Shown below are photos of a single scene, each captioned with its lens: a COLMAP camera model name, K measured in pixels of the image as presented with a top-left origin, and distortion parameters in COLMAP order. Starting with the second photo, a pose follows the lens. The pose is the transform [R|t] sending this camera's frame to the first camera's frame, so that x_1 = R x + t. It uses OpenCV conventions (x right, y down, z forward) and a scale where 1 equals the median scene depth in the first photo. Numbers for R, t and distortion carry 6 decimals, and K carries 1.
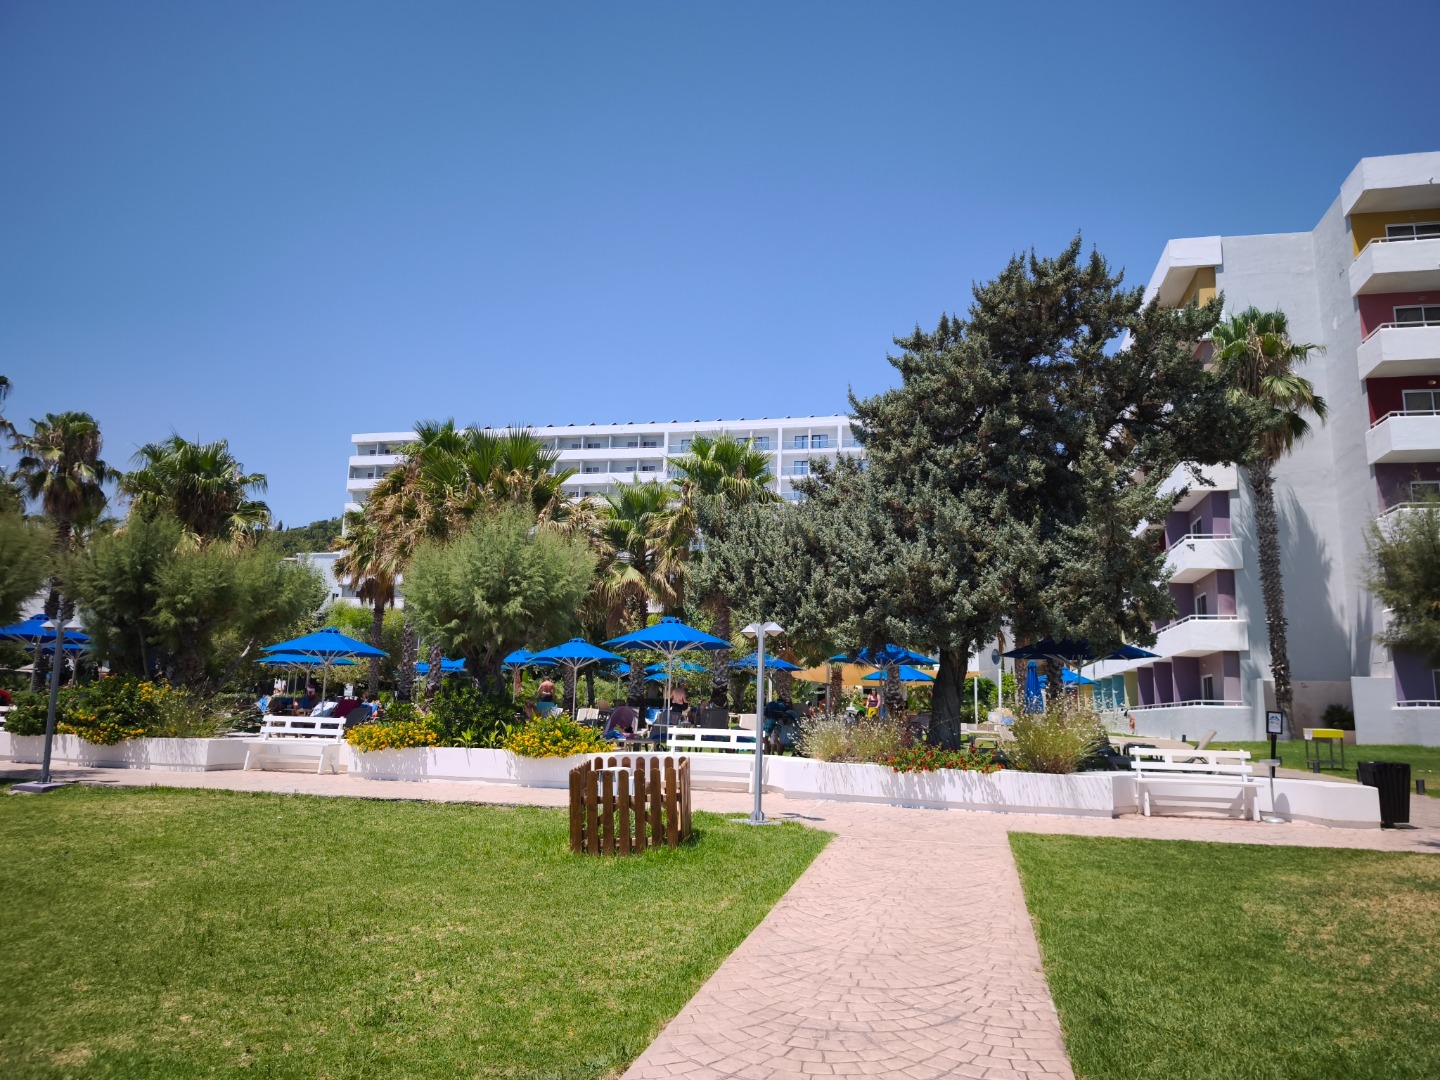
lens RADIAL K [[976.7, 0, 725.9], [0, 976.7, 536.6], [0, 0, 1]] dist [0.014377, -0.024039]
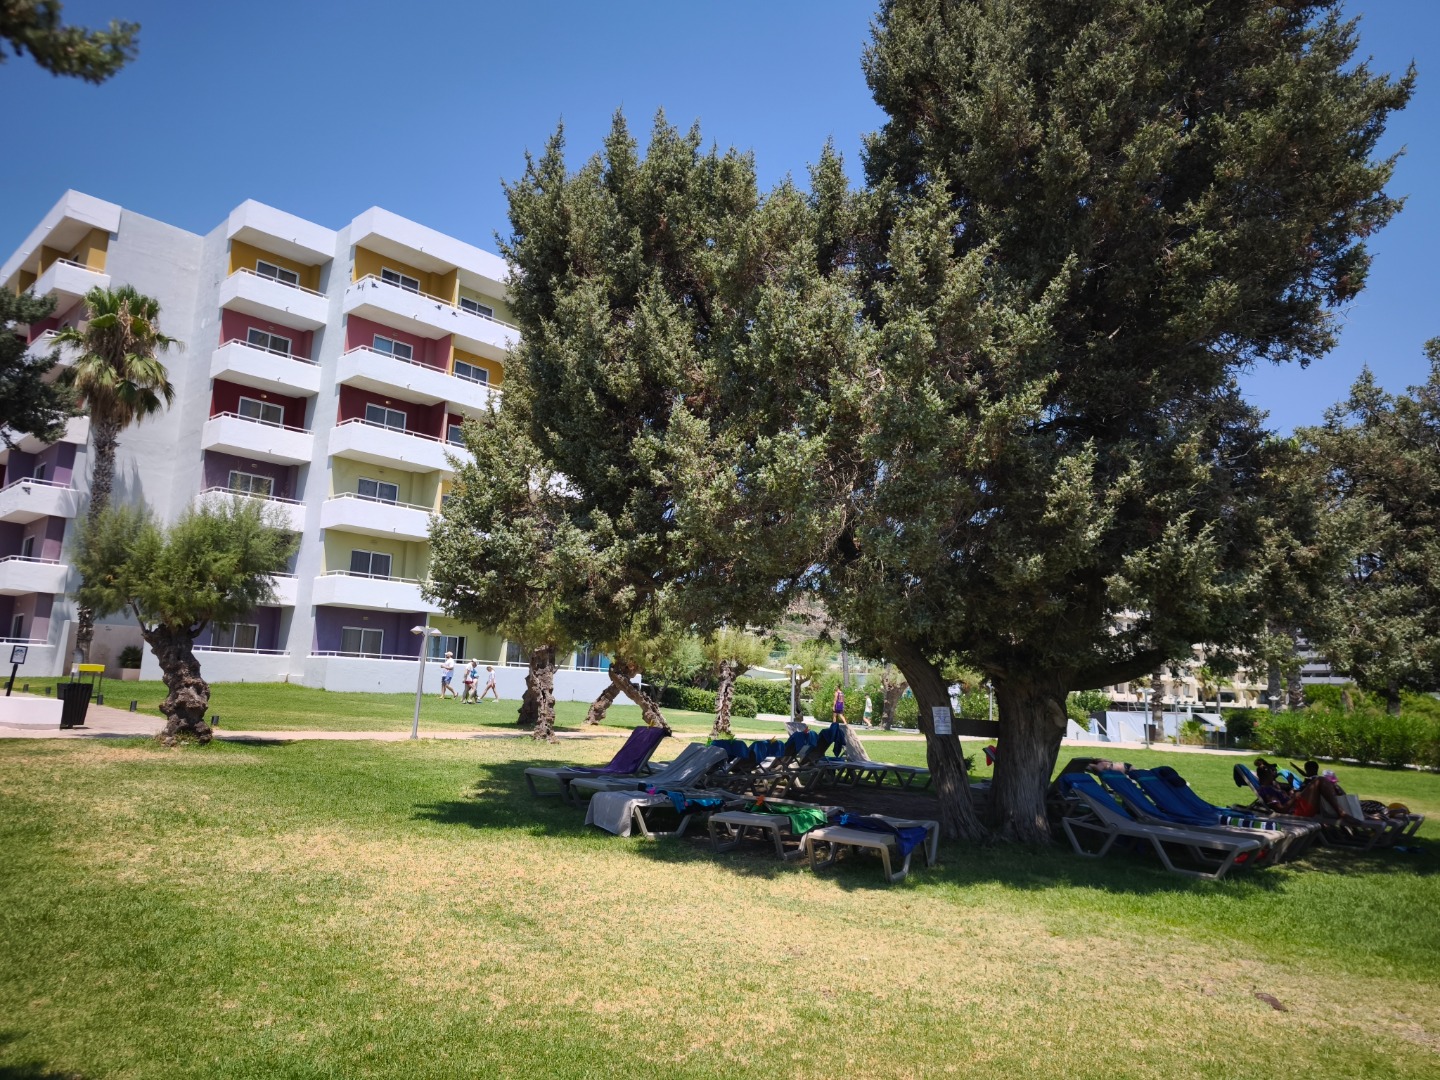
lens RADIAL K [[976.7, 0, 727.6], [0, 976.7, 546.2], [0, 0, 1]] dist [0.014377, -0.024039]
pose [[0.500961, 0.126589, 0.856162, -0.030167], [-0.181669, 0.982587, -0.038983, -0.027228], [-0.846188, -0.136009, 0.515235, -0.173779]]
